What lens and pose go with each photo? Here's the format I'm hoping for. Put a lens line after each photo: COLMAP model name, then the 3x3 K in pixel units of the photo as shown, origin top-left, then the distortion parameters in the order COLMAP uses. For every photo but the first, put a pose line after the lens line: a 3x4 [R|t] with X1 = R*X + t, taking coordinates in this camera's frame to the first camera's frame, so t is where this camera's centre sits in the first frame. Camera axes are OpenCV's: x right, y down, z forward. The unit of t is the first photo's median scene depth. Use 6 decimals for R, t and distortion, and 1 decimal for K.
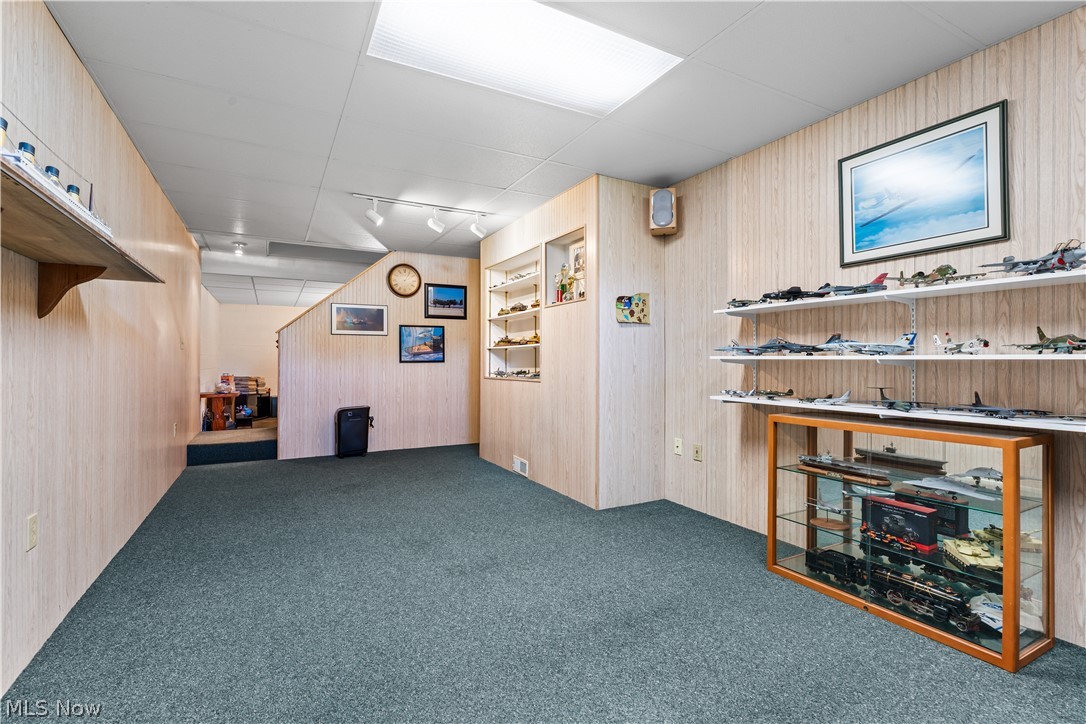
lens RADIAL K [[496.5, 0, 541.4], [0, 496.5, 359.6], [0, 0, 1]] dist [-0.008863, 0.002689]
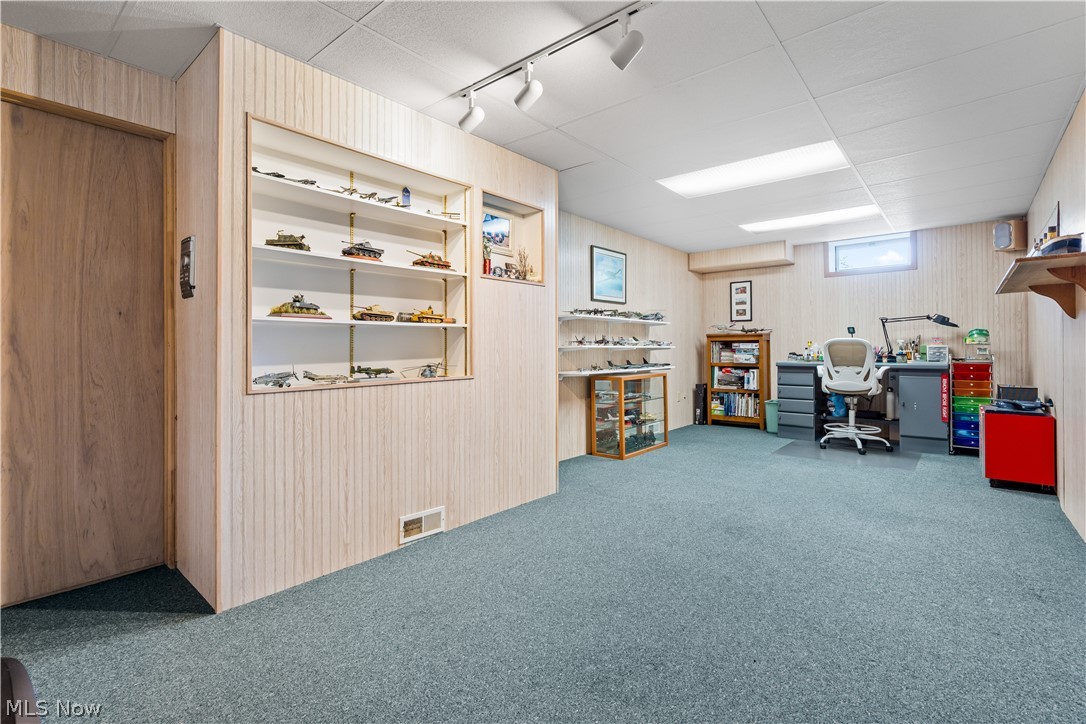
lens RADIAL K [[496.5, 0, 540.3], [0, 496.5, 346.2], [0, 0, 1]] dist [-0.008863, 0.002689]
pose [[-0.353235, 0.009291, 0.935488, -0.999974], [0.007235, 0.999948, -0.007199, 0.005867], [-0.935506, 0.004225, -0.353284, 1.645803]]
